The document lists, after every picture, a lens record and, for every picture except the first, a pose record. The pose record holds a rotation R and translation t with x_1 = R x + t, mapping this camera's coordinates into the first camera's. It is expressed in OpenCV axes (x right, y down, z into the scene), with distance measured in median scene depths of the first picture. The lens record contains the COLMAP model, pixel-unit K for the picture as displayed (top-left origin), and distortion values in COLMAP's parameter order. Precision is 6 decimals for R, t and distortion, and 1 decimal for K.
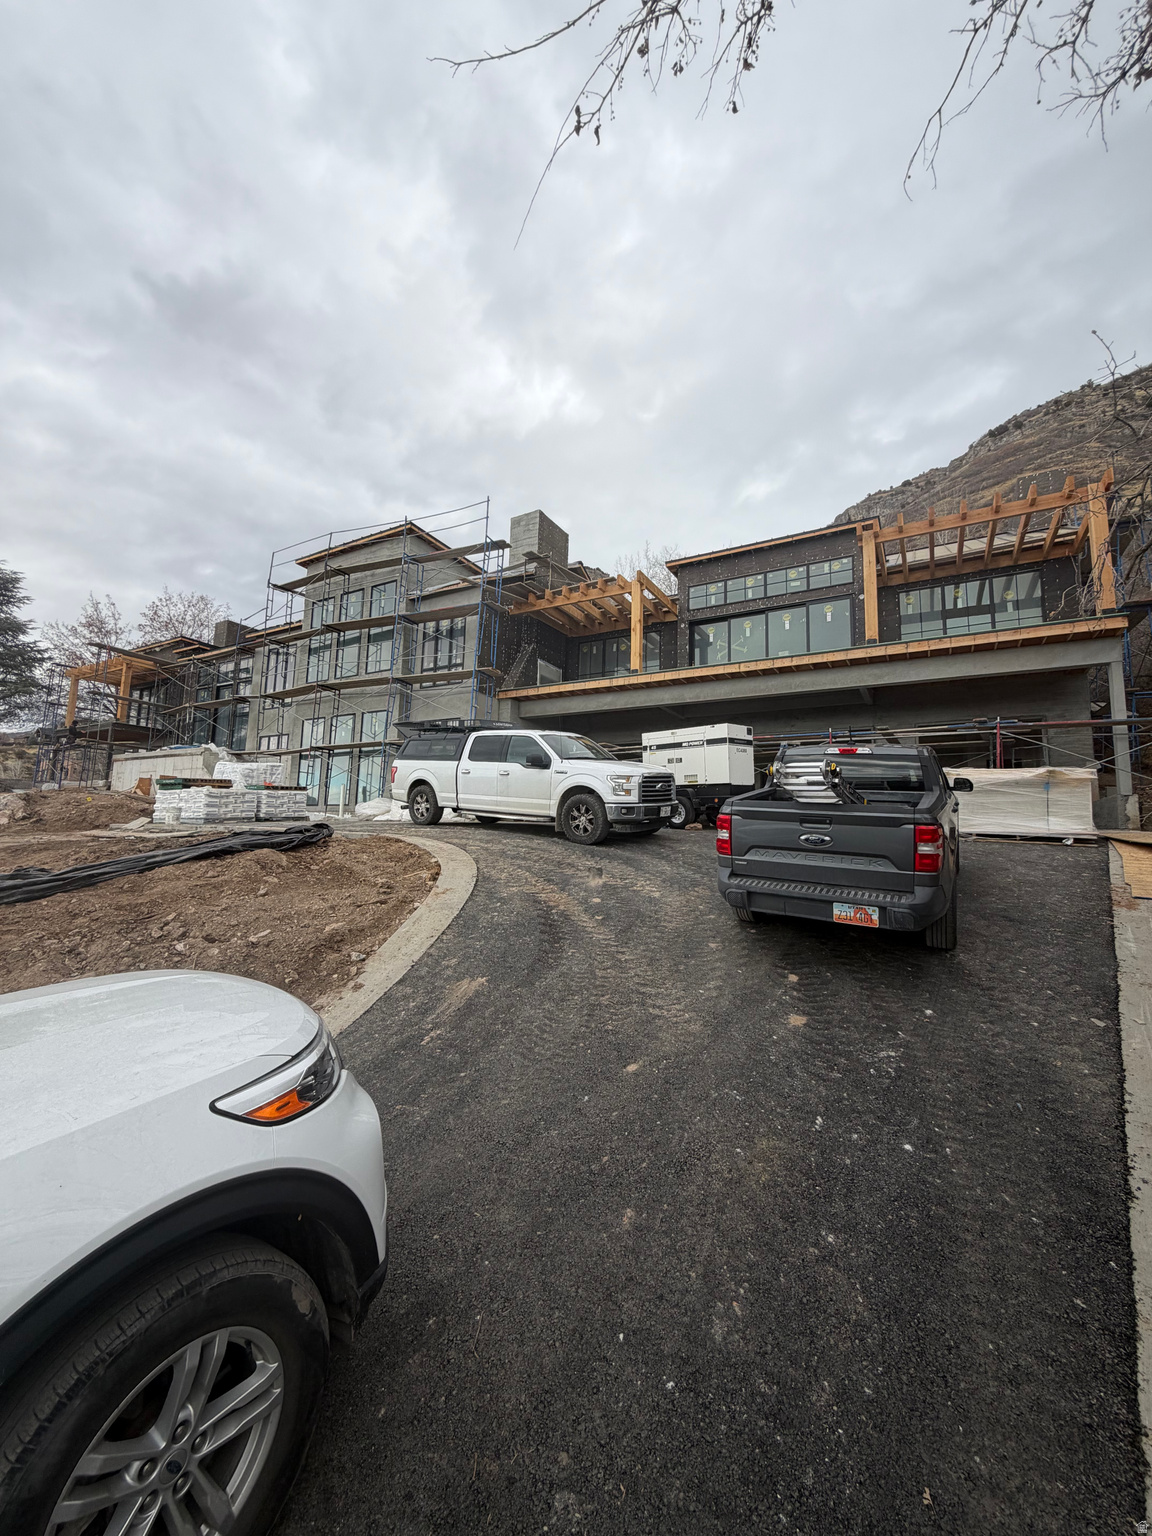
lens RADIAL K [[610.3, 0, 576.0], [0, 610.3, 768.0], [0, 0, 1]] dist [-0.000650, -0.000094]
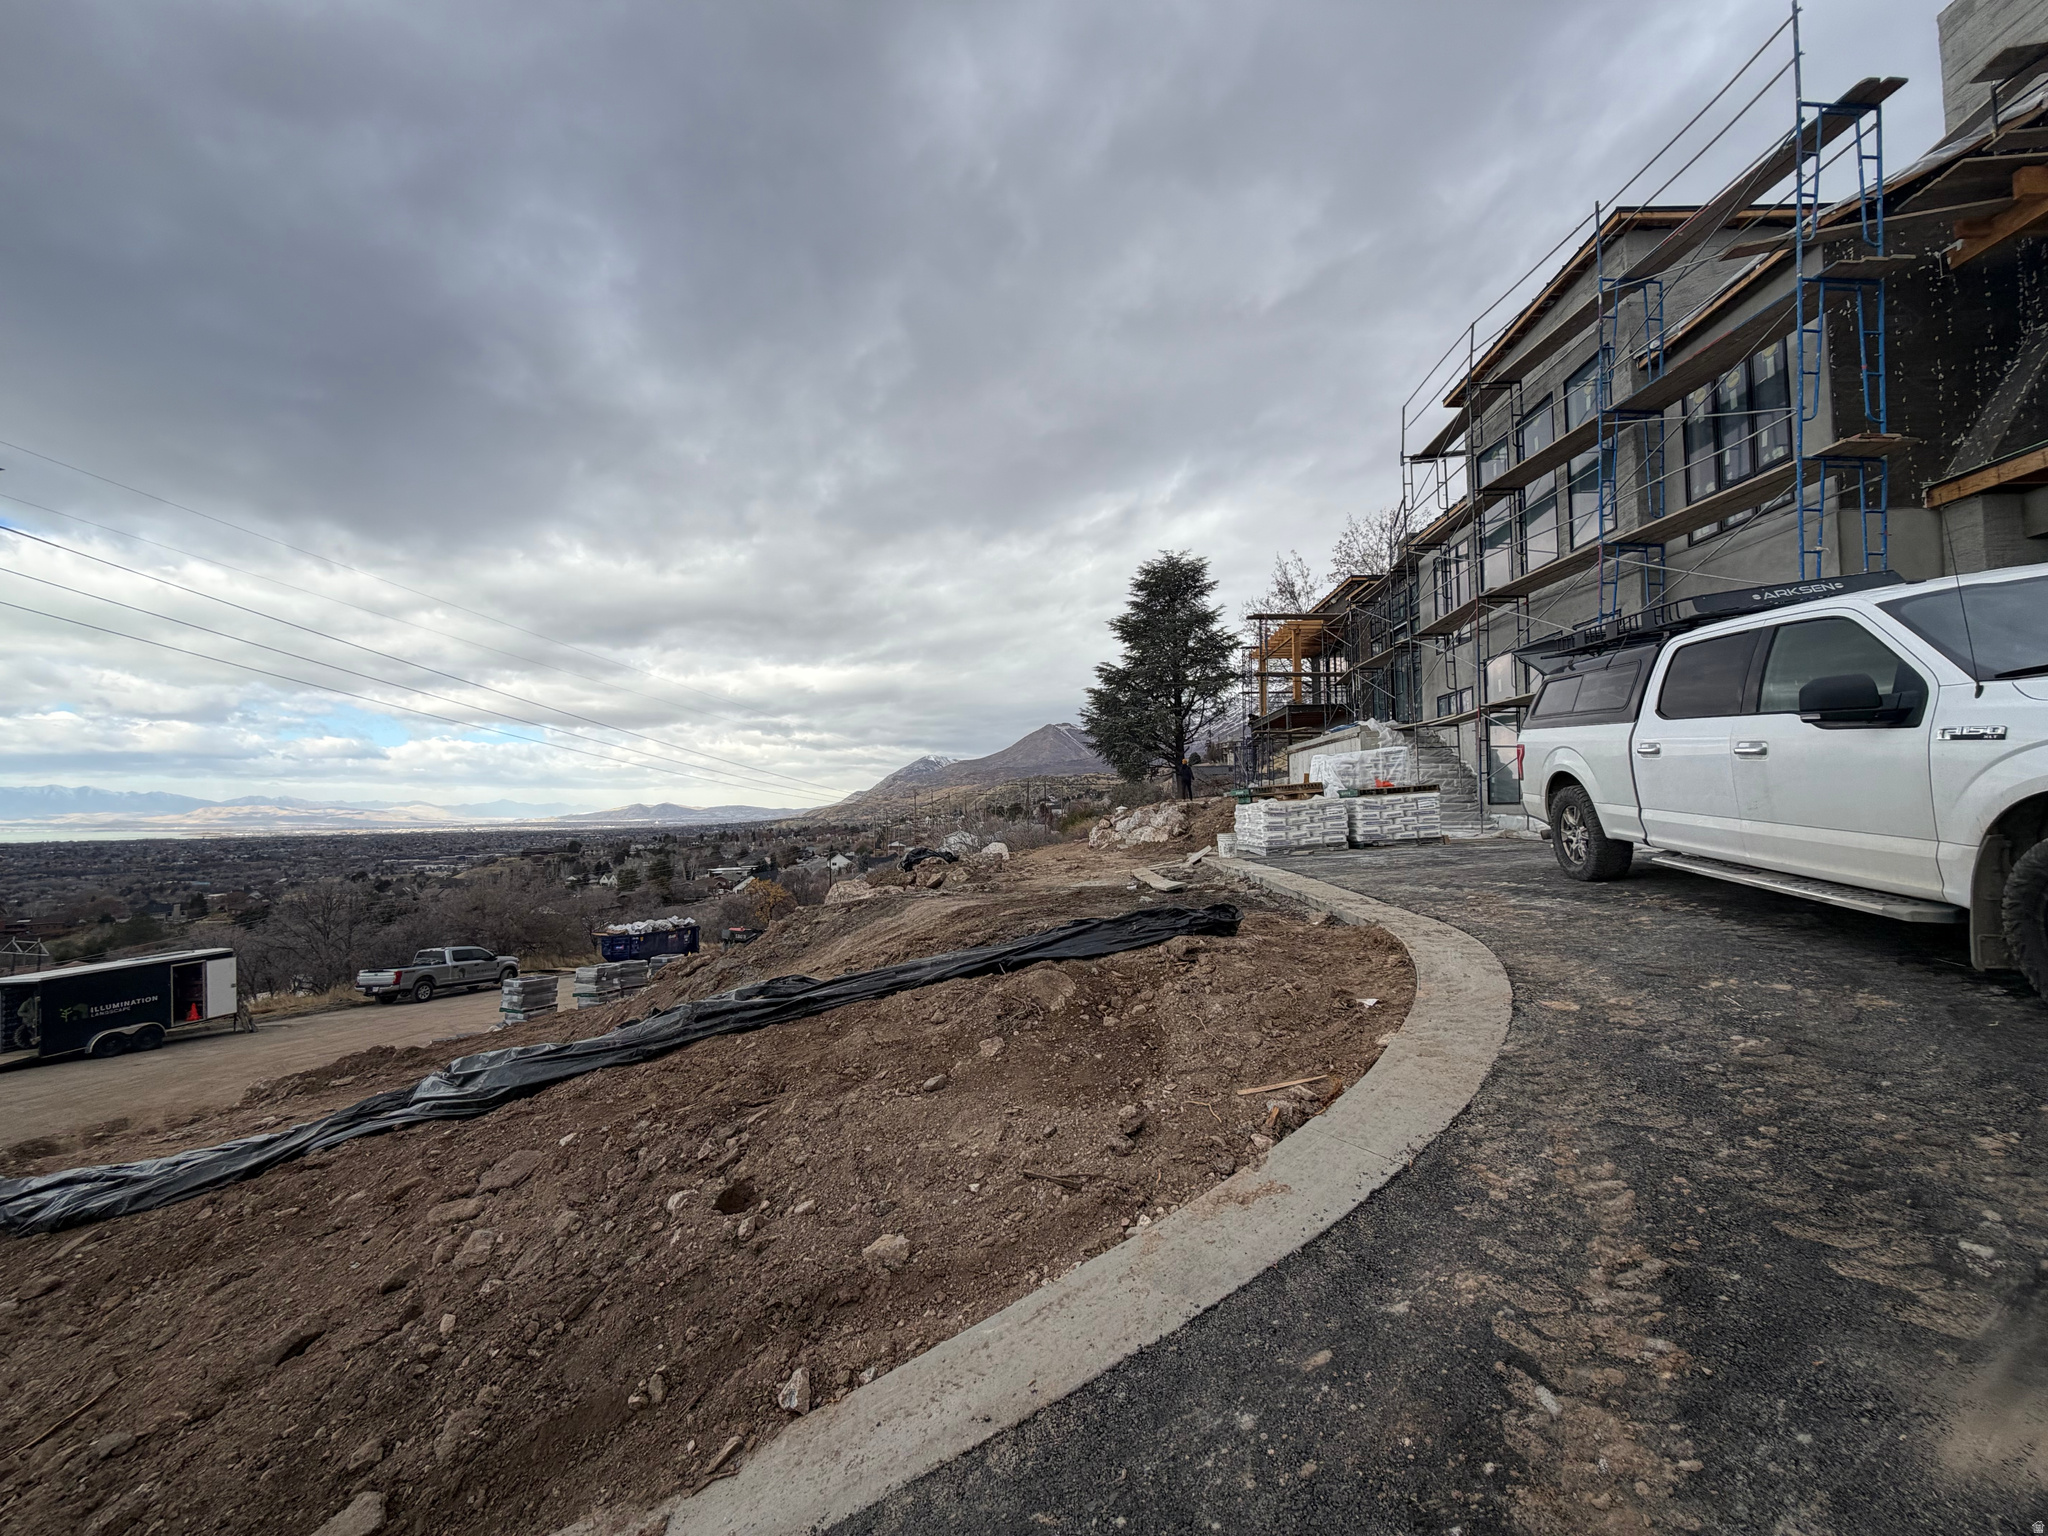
lens RADIAL K [[813.8, 0, 1024.0], [0, 813.8, 768.0], [0, 0, 1]] dist [-0.000650, -0.000094]
pose [[0.454520, -0.080607, -0.887082, 0.049822], [0.123670, 0.991962, -0.026771, -0.009739], [0.882109, -0.097537, 0.460836, 0.262681]]
